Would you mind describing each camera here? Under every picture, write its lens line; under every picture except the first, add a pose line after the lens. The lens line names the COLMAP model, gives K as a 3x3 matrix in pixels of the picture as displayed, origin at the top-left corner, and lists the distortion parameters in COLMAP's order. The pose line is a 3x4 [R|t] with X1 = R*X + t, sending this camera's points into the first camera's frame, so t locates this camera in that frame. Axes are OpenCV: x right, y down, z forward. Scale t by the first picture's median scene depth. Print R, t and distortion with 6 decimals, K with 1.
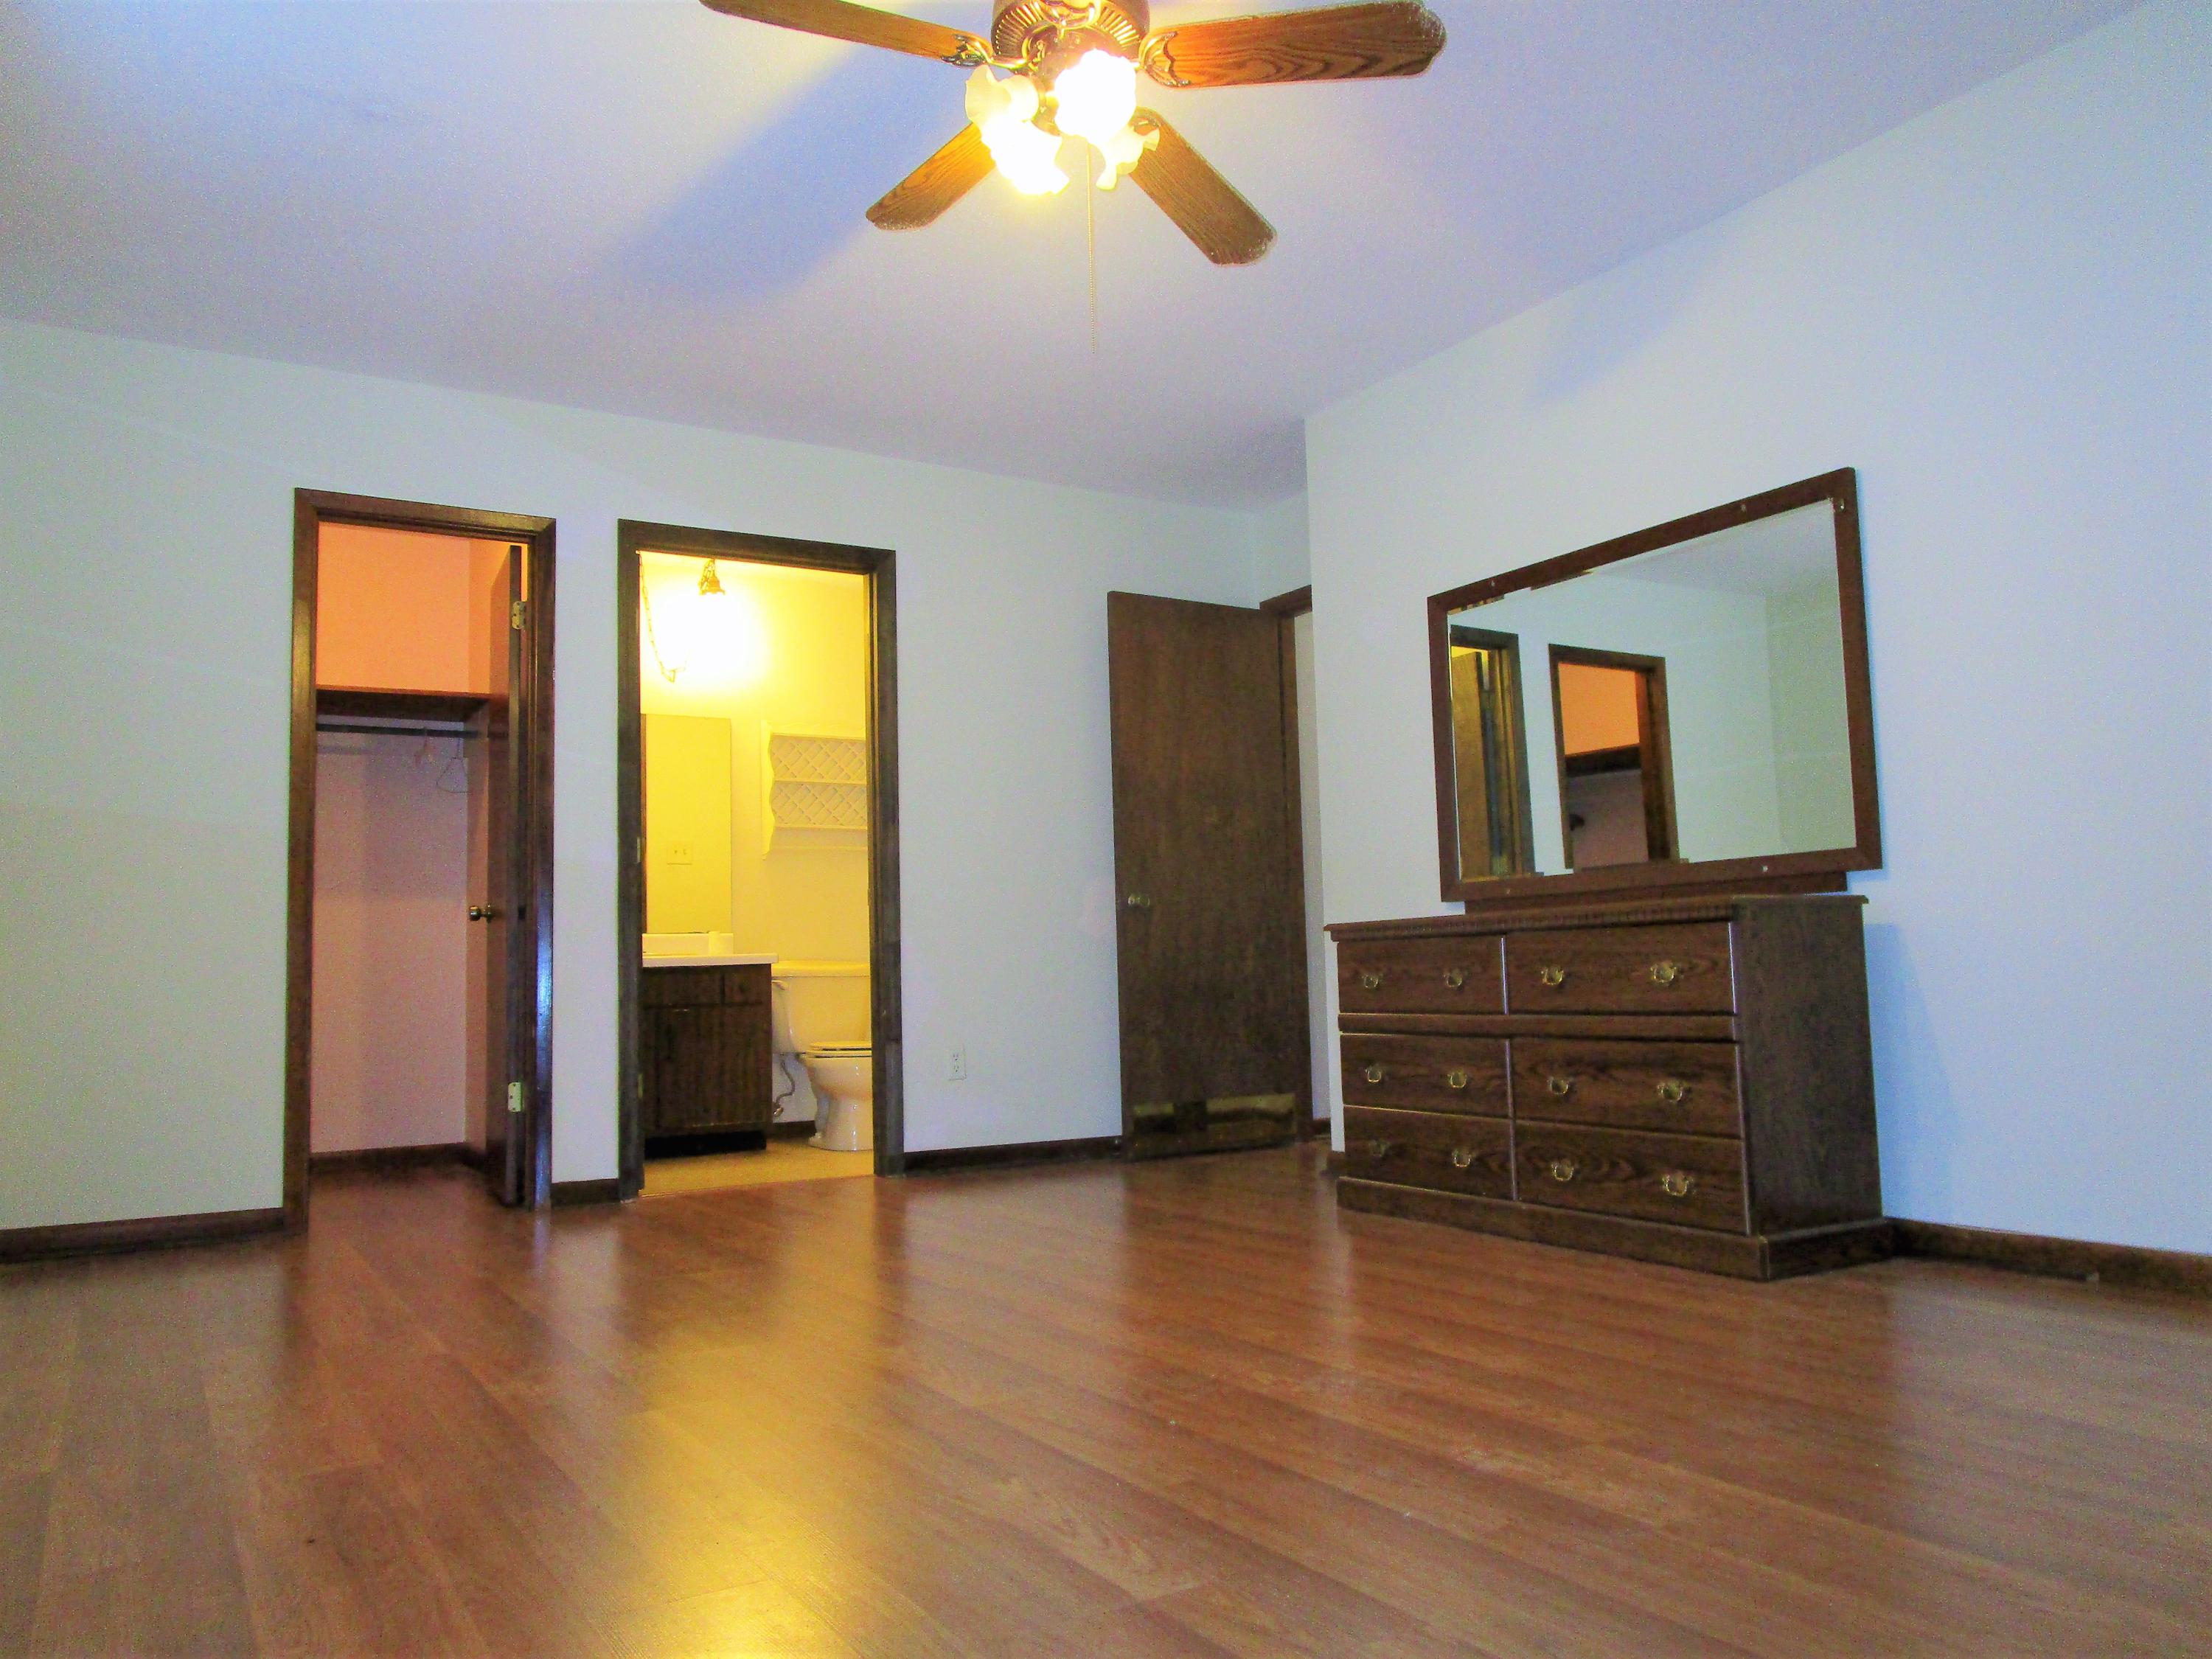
lens RADIAL K [[1603.6, 0, 1098.6], [0, 1603.6, 830.0], [0, 0, 1]] dist [-0.014479, 0.005072]
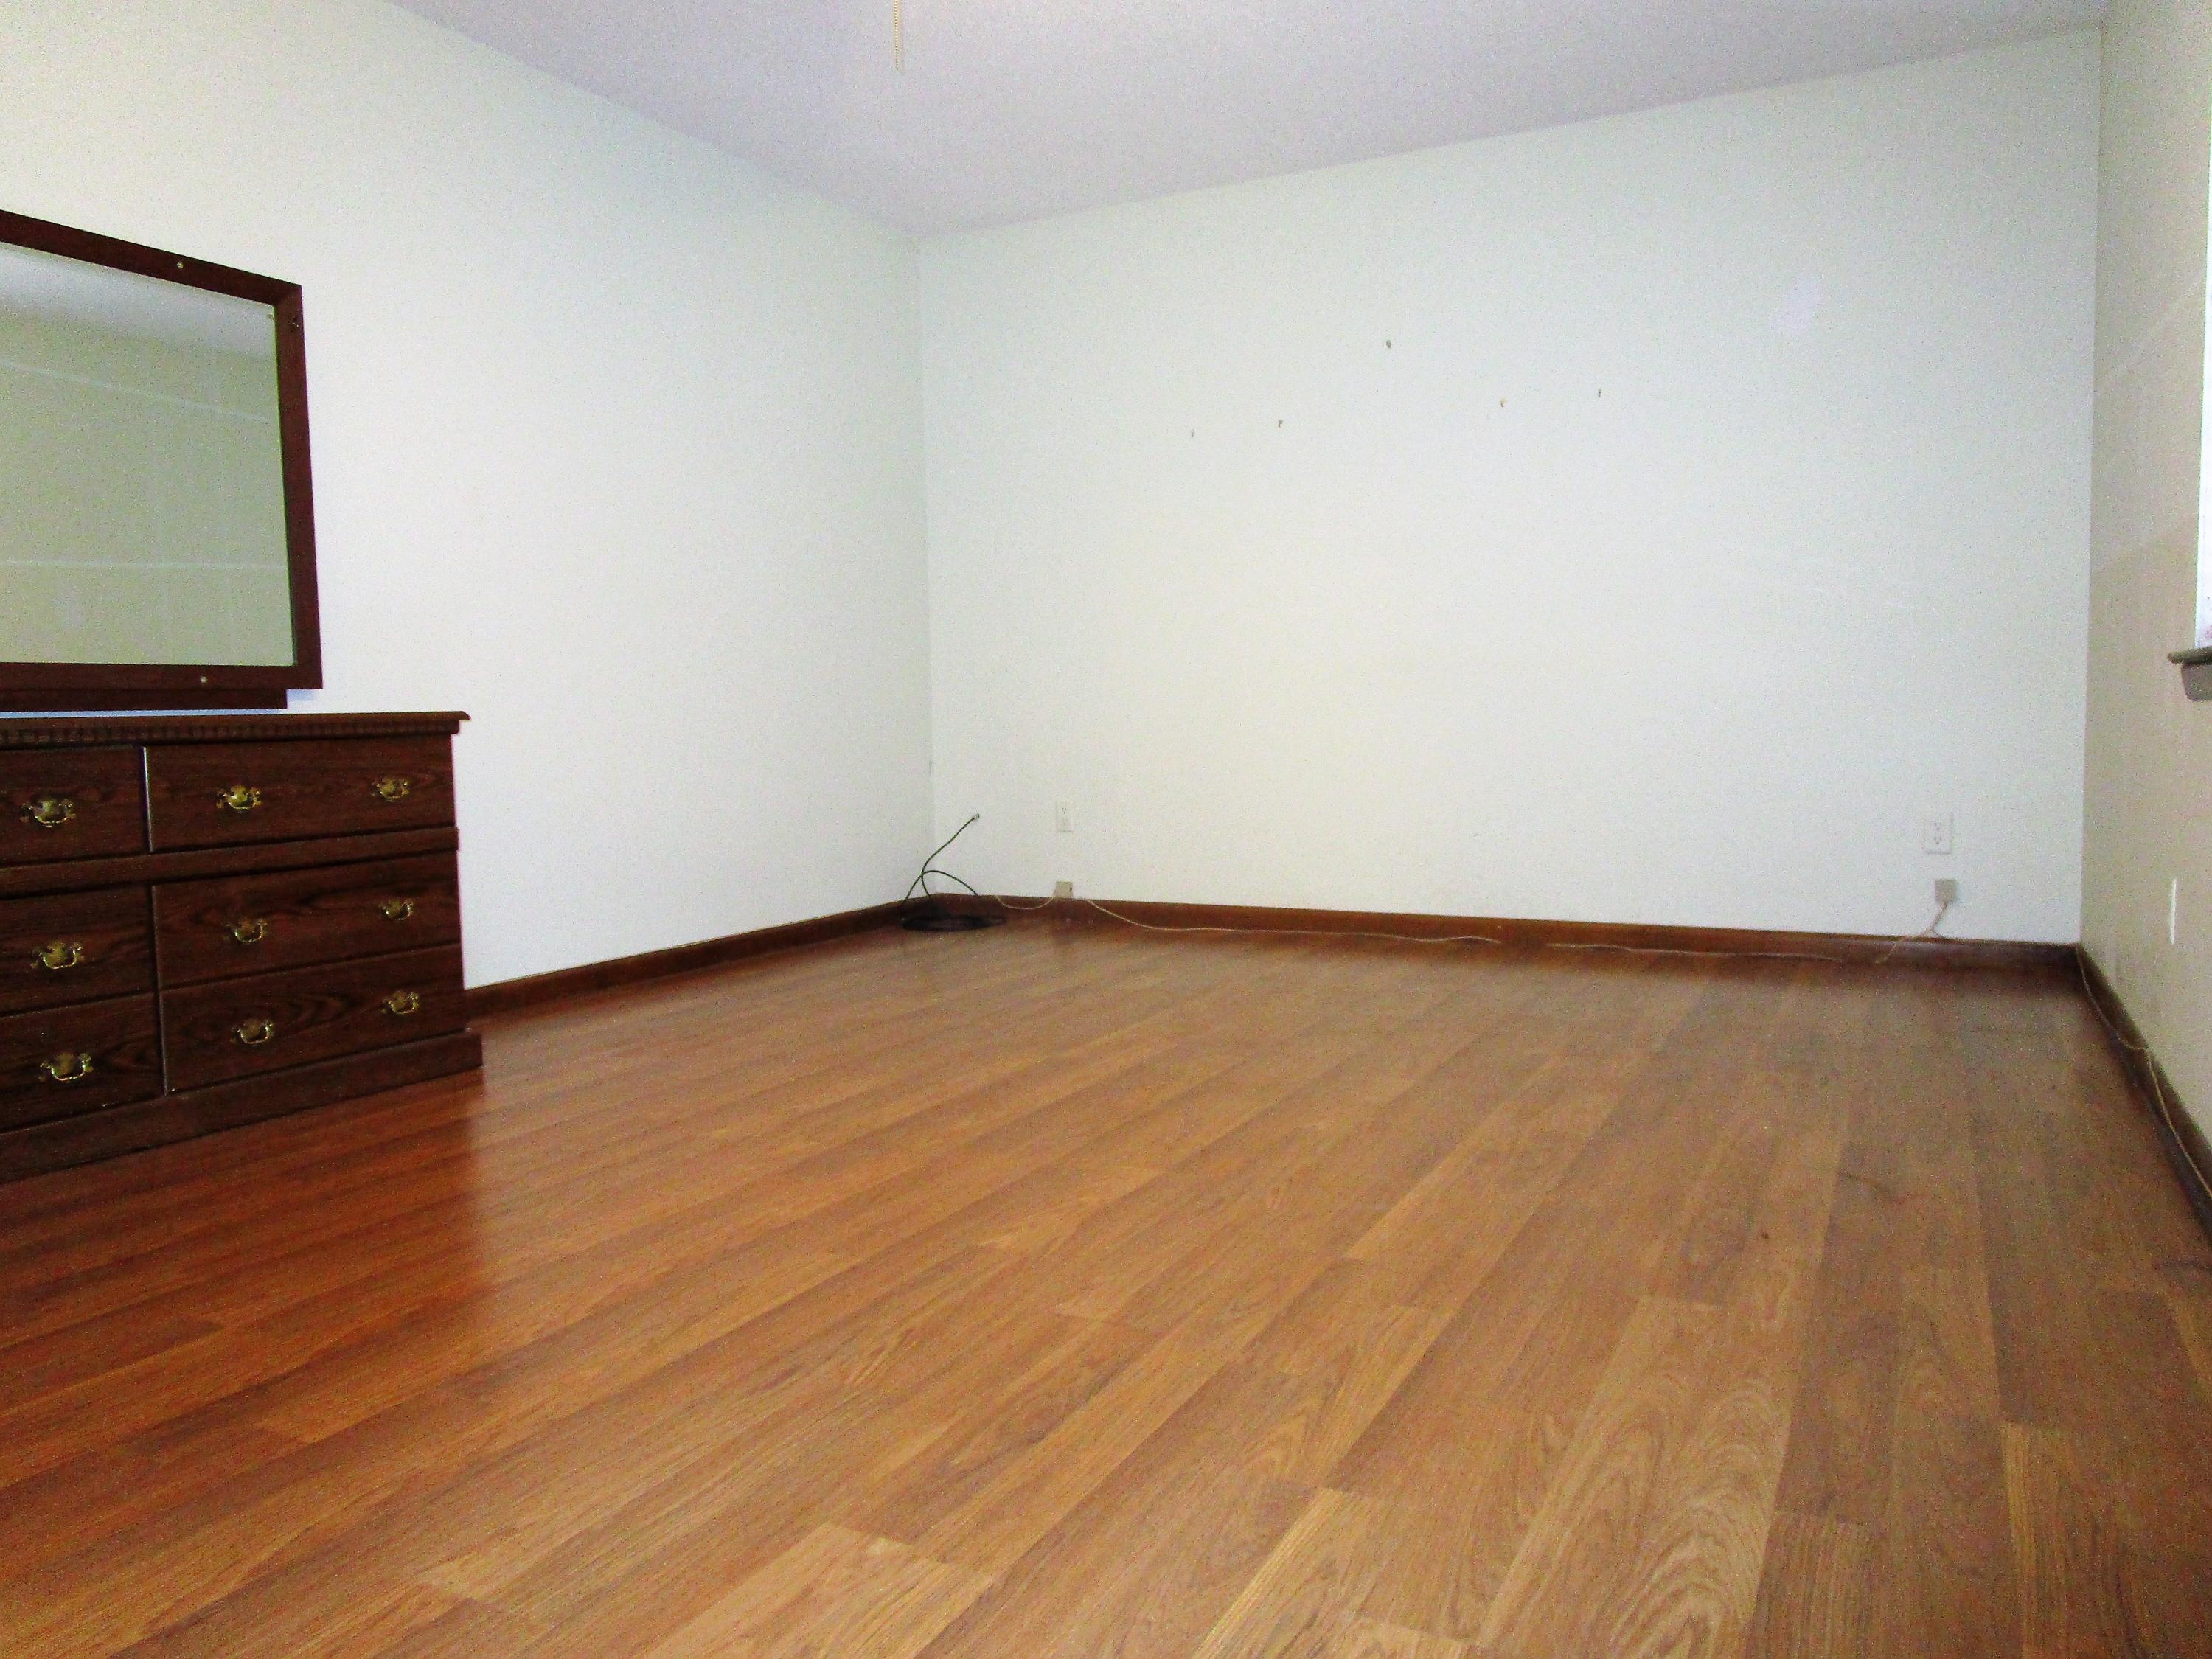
lens RADIAL K [[1603.6, 0, 1103.1], [0, 1603.6, 826.5], [0, 0, 1]] dist [-0.014479, 0.005072]
pose [[-0.520707, -0.028990, 0.853243, -0.660685], [-0.047401, 0.998863, 0.005010, 0.083296], [-0.852418, -0.037836, -0.521490, 1.088941]]
